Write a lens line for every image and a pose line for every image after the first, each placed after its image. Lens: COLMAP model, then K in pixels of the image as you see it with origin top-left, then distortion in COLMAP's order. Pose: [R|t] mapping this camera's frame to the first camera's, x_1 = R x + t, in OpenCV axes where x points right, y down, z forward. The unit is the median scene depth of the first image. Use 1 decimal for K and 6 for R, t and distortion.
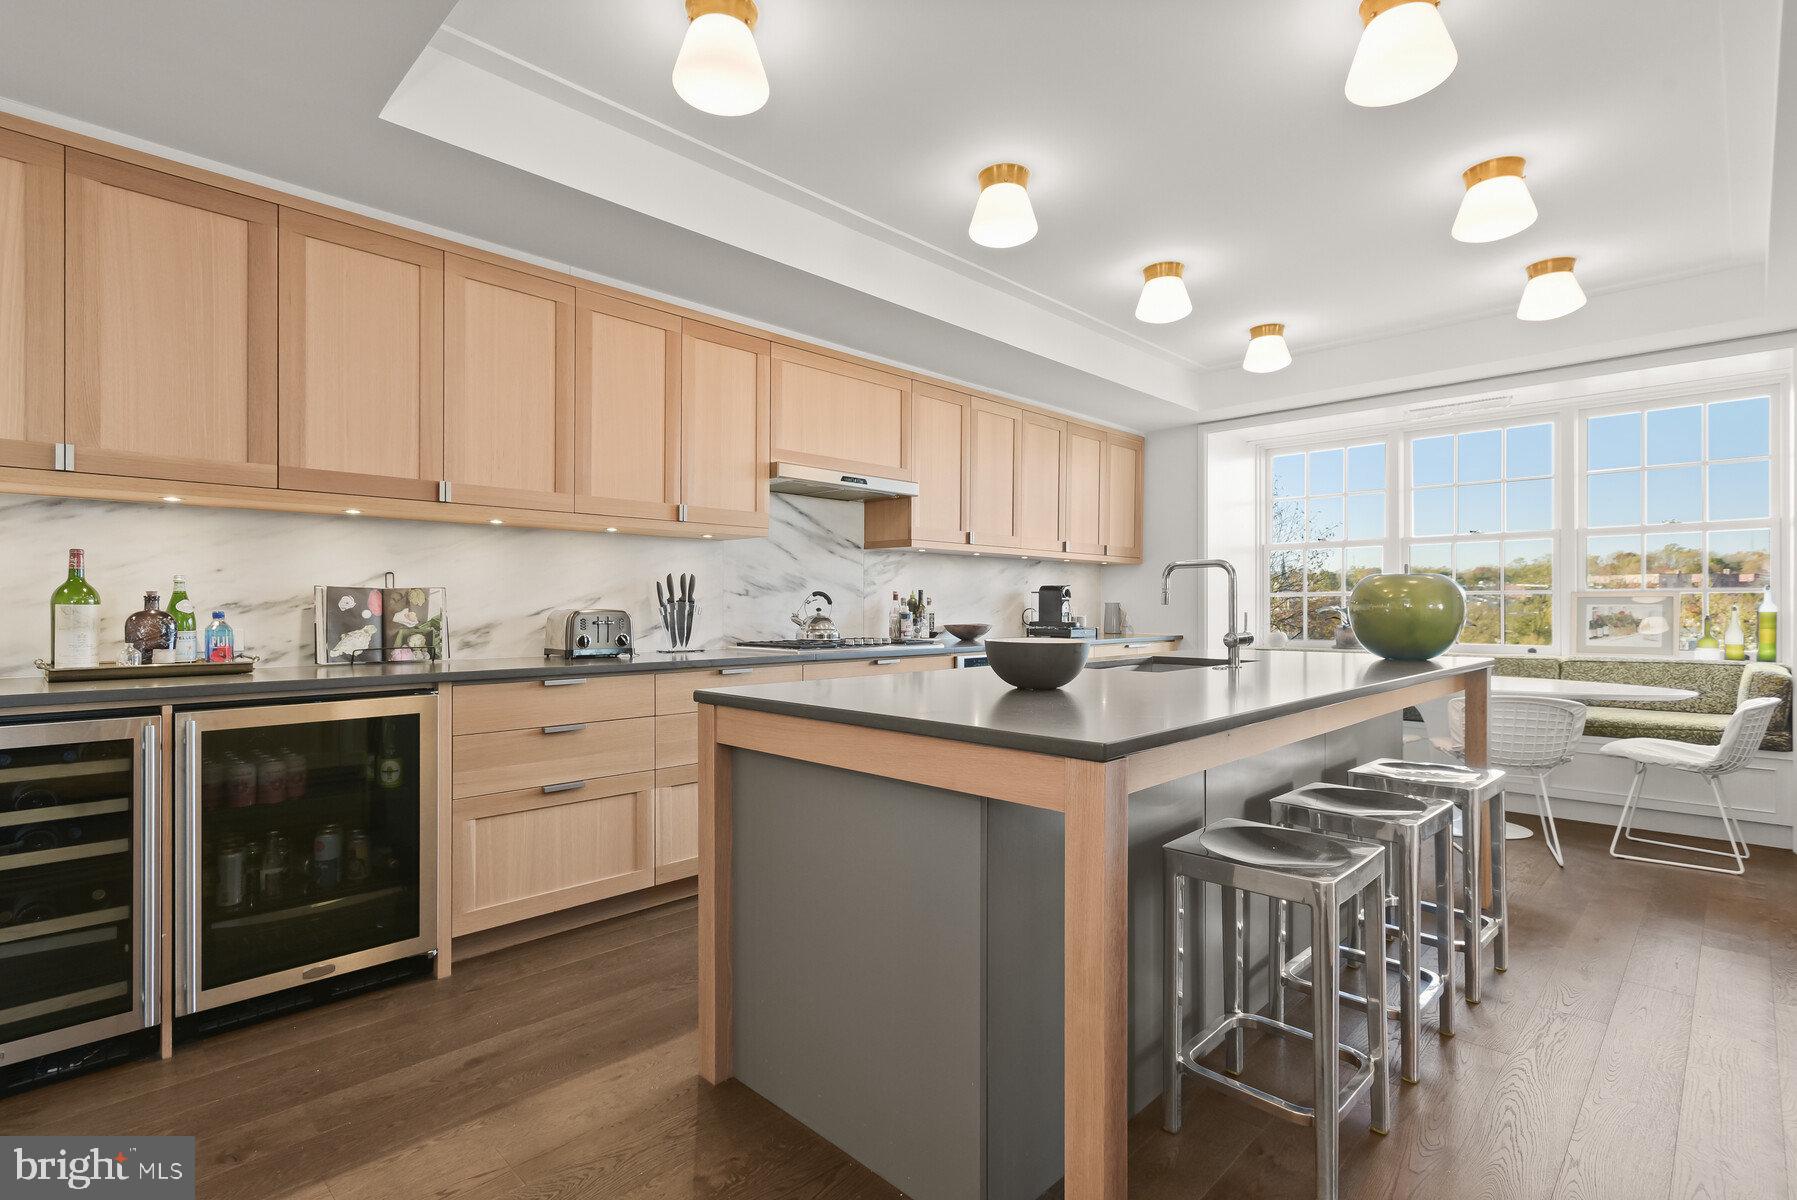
lens RADIAL K [[851.5, 0, 895.7], [0, 851.5, 607.0], [0, 0, 1]] dist [-0.002808, 0.001674]
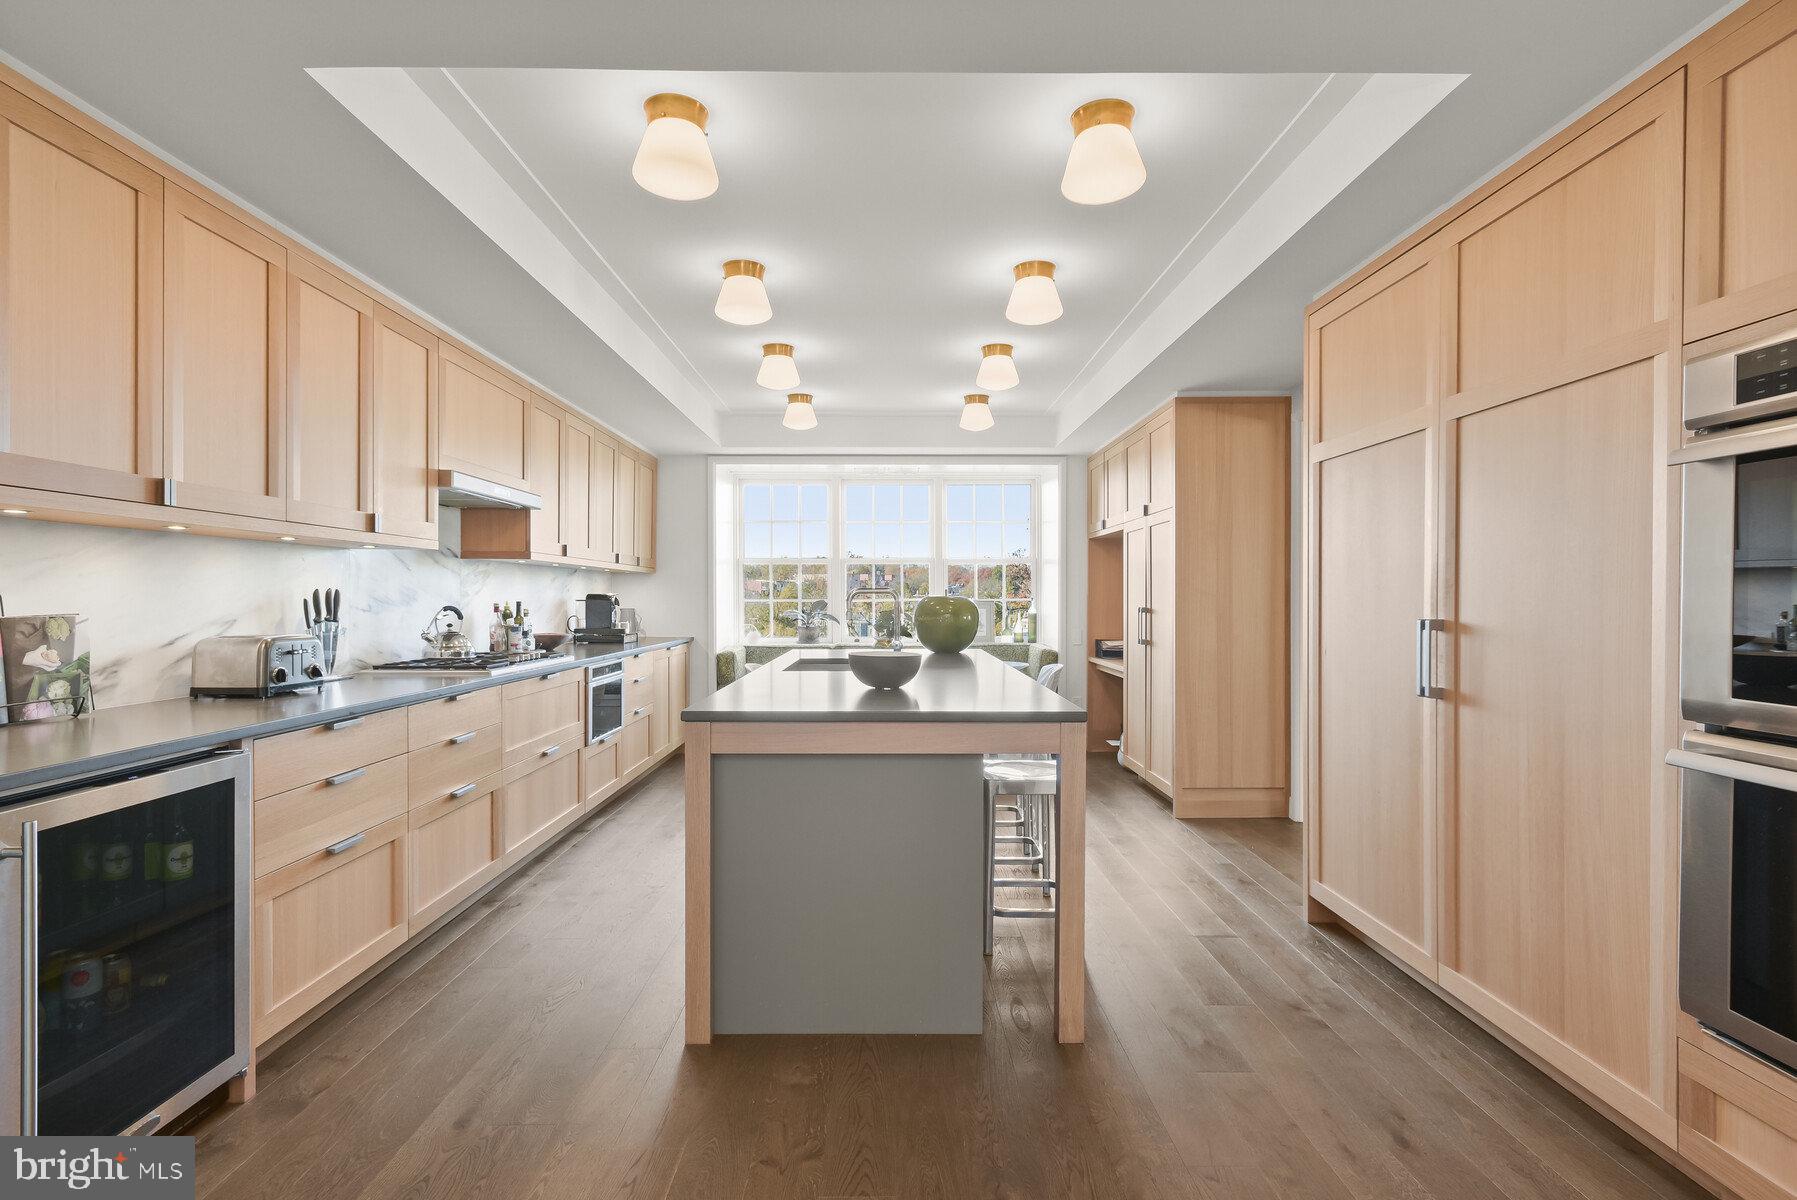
lens RADIAL K [[851.5, 0, 893.5], [0, 851.5, 606.1], [0, 0, 1]] dist [-0.002808, 0.001674]
pose [[0.706000, -0.007080, 0.708177, -0.451556], [0.000861, 0.999958, 0.009139, -0.028956], [-0.708212, -0.005842, 0.705976, -0.003660]]
